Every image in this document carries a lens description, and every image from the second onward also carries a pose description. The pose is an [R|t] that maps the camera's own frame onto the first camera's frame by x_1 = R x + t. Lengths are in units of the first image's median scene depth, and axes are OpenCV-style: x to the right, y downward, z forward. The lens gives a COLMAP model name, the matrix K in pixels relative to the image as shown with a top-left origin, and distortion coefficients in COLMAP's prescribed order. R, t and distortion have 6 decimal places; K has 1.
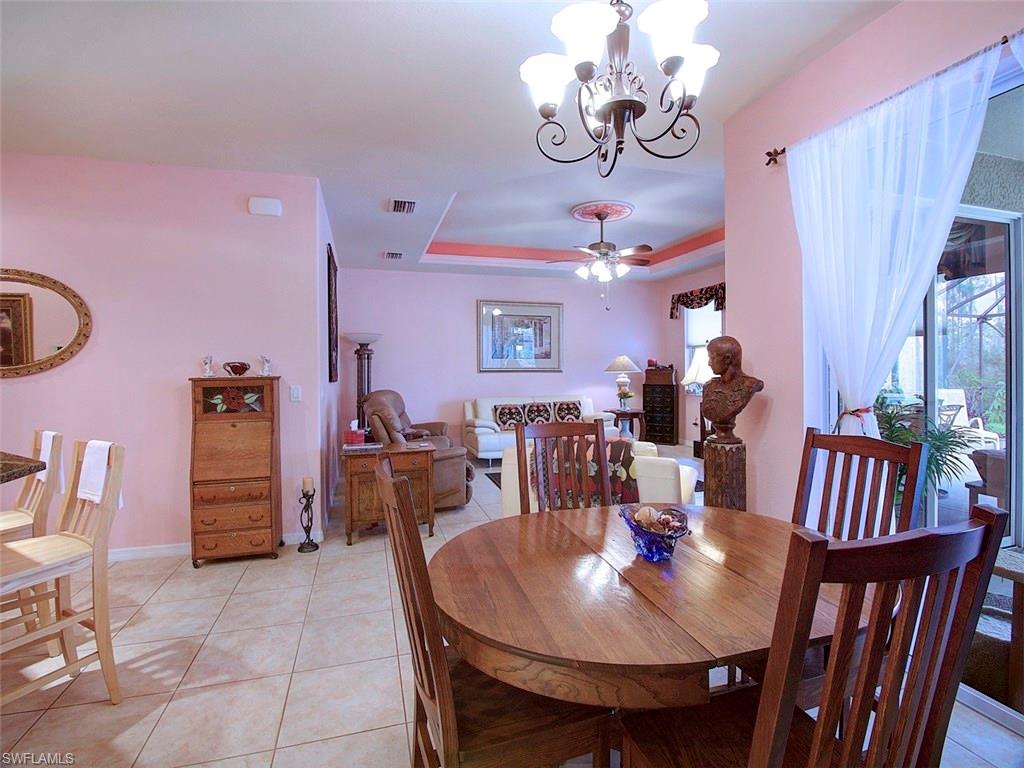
lens RADIAL K [[491.5, 0, 511.6], [0, 491.5, 379.4], [0, 0, 1]] dist [-0.021340, -0.003675]
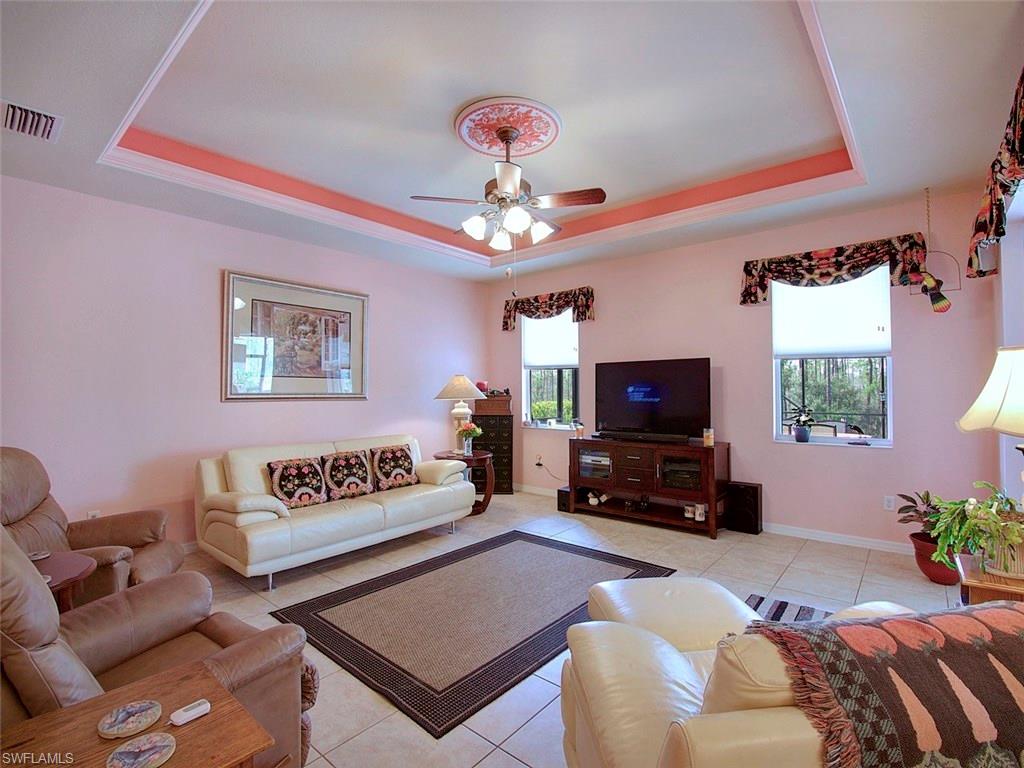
lens RADIAL K [[491.5, 0, 518.4], [0, 491.5, 388.5], [0, 0, 1]] dist [-0.021340, -0.003675]
pose [[0.836701, 0.006899, 0.547617, -0.095806], [0.009139, 0.999606, -0.026557, -0.011851], [-0.547584, 0.027225, 0.836308, 0.386442]]
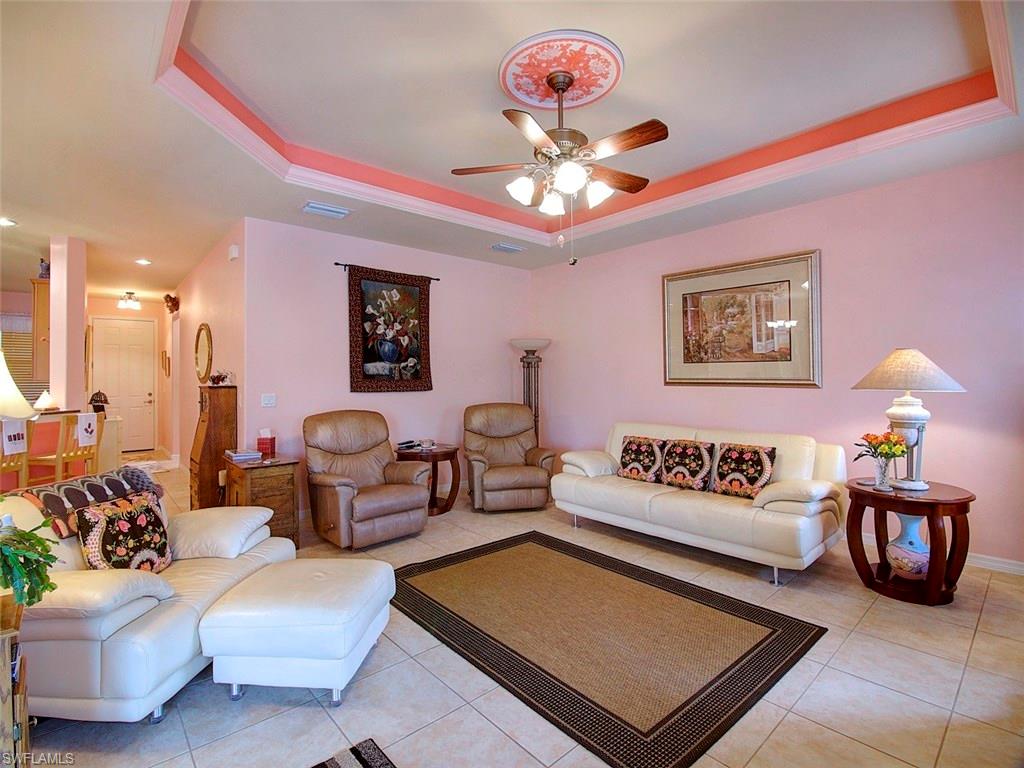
lens RADIAL K [[491.5, 0, 502.7], [0, 491.5, 375.0], [0, 0, 1]] dist [-0.021340, -0.003675]
pose [[0.396969, 0.003277, -0.917826, 0.480977], [-0.022140, 0.999737, -0.006006, -0.019963], [0.917565, 0.022705, 0.396937, 0.572501]]
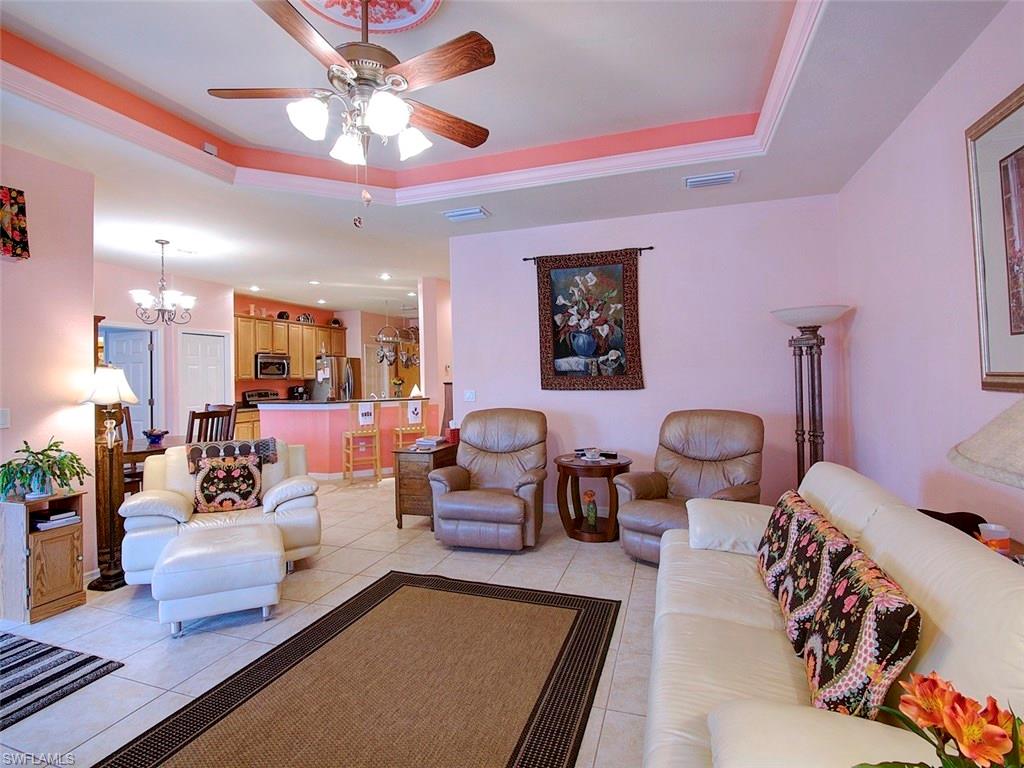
lens RADIAL K [[491.5, 0, 502.6], [0, 491.5, 377.8], [0, 0, 1]] dist [-0.021340, -0.003675]
pose [[-0.589030, 0.025882, -0.807697, 0.328042], [0.003592, 0.999561, 0.029411, -0.031155], [0.808103, 0.014423, -0.588864, 1.002754]]
